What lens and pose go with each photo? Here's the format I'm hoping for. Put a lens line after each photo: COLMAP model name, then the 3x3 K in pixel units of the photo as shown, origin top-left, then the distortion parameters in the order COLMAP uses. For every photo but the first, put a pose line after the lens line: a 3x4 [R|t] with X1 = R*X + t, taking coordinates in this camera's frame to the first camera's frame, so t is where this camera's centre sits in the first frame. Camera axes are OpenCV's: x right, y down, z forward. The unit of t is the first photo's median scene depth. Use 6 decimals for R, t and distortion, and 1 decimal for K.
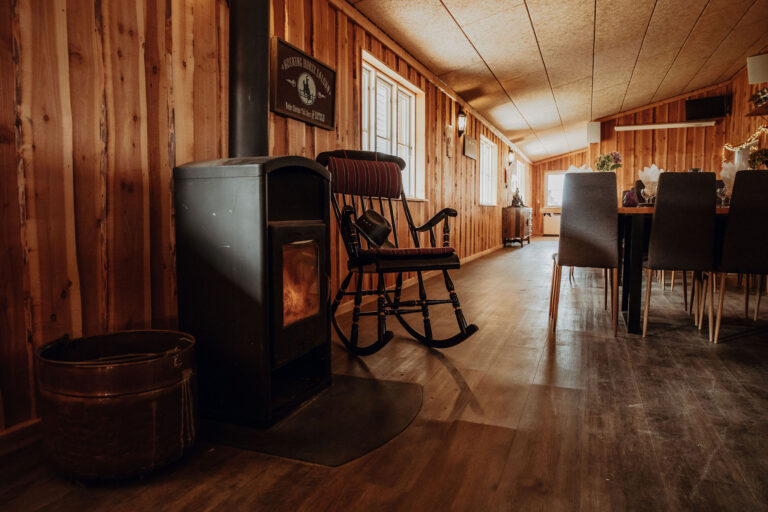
lens RADIAL K [[520.9, 0, 383.0], [0, 520.9, 254.0], [0, 0, 1]] dist [-0.061902, 0.011052]
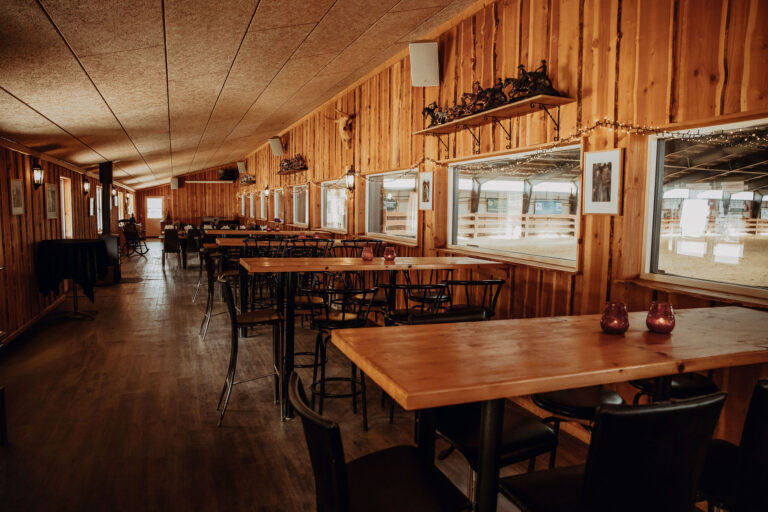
lens RADIAL K [[520.9, 0, 382.8], [0, 520.9, 255.6], [0, 0, 1]] dist [-0.061902, 0.011052]
pose [[0.725062, -0.048267, 0.686990, -0.365126], [0.032665, 0.998829, 0.035701, -0.010913], [-0.687909, -0.003444, 0.725789, -0.940944]]
